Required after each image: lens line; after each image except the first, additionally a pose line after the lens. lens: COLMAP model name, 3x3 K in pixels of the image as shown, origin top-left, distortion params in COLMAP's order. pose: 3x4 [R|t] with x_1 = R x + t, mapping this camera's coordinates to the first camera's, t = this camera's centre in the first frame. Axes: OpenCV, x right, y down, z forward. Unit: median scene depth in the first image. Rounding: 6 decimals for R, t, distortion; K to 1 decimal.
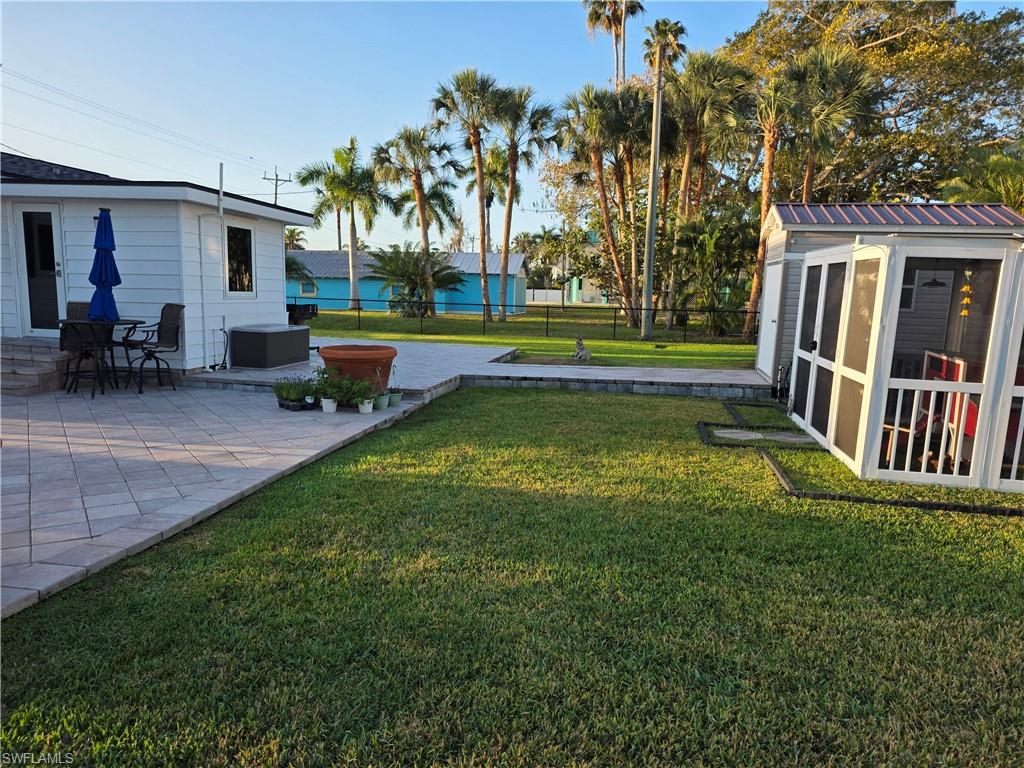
lens RADIAL K [[685.4, 0, 517.6], [0, 685.4, 385.7], [0, 0, 1]] dist [0.082865, -0.073148]
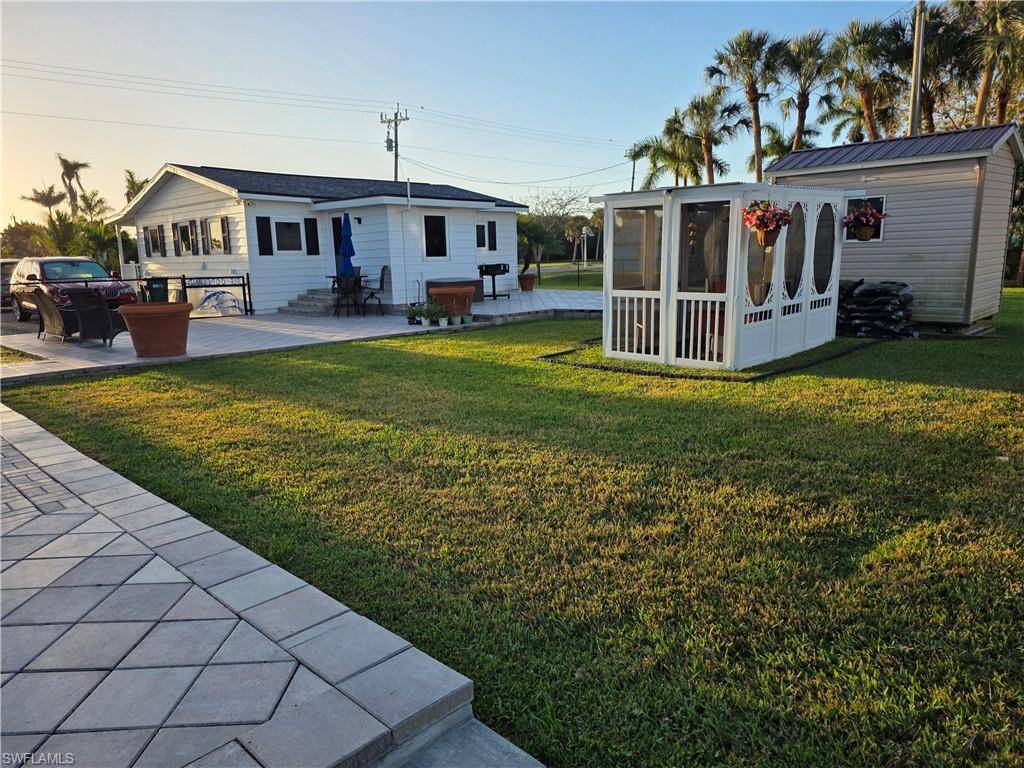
lens RADIAL K [[685.4, 0, 502.5], [0, 685.4, 384.5], [0, 0, 1]] dist [0.082865, -0.073148]
pose [[0.816329, 0.055740, -0.574892, 0.727144], [-0.028479, 0.998006, 0.056324, 0.070807], [0.576885, -0.029606, 0.816289, -0.221913]]
